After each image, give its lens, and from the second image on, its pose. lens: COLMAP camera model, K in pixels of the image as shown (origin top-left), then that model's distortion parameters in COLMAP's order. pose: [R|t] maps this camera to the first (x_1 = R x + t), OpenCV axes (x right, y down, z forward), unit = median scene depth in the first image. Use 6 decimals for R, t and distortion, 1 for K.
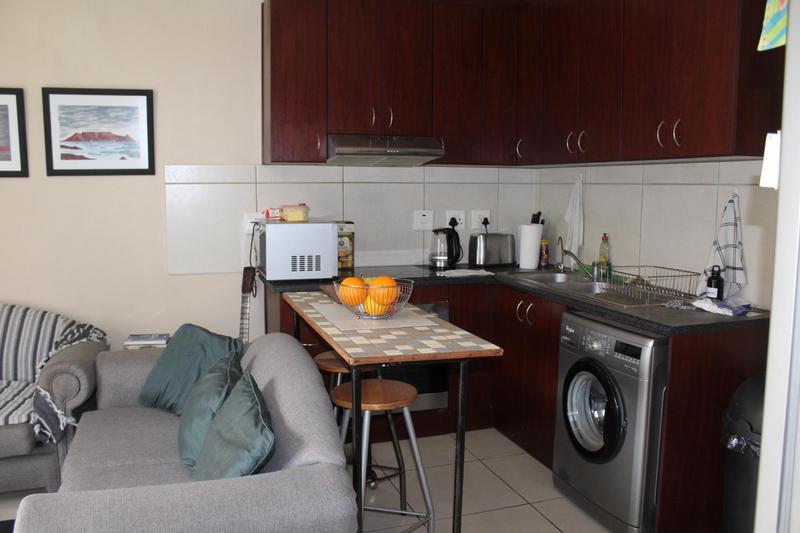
lens RADIAL K [[663.8, 0, 386.4], [0, 663.8, 264.7], [0, 0, 1]] dist [-0.168648, 0.150269]
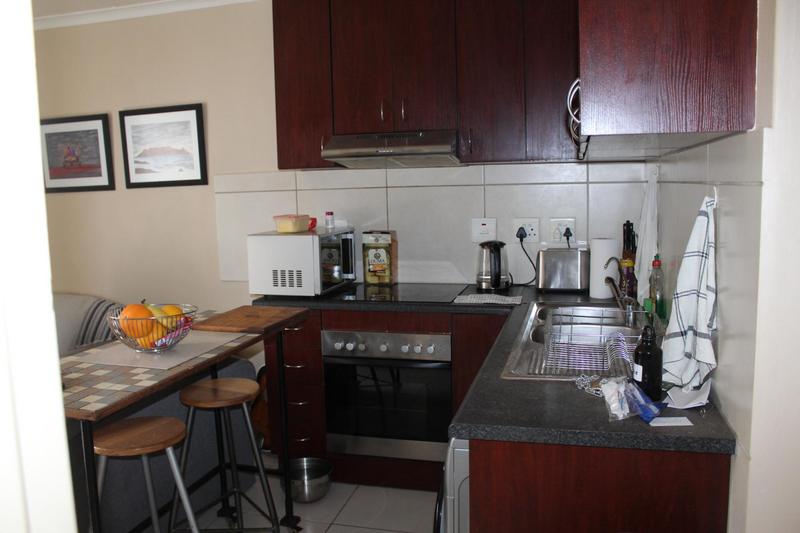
lens RADIAL K [[663.8, 0, 386.4], [0, 663.8, 264.7], [0, 0, 1]] dist [-0.168648, 0.150269]
pose [[0.833429, 0.040953, -0.551107, 0.495280], [-0.035991, 0.999156, 0.019819, -0.043972], [0.551454, 0.003318, 0.834199, 0.301506]]
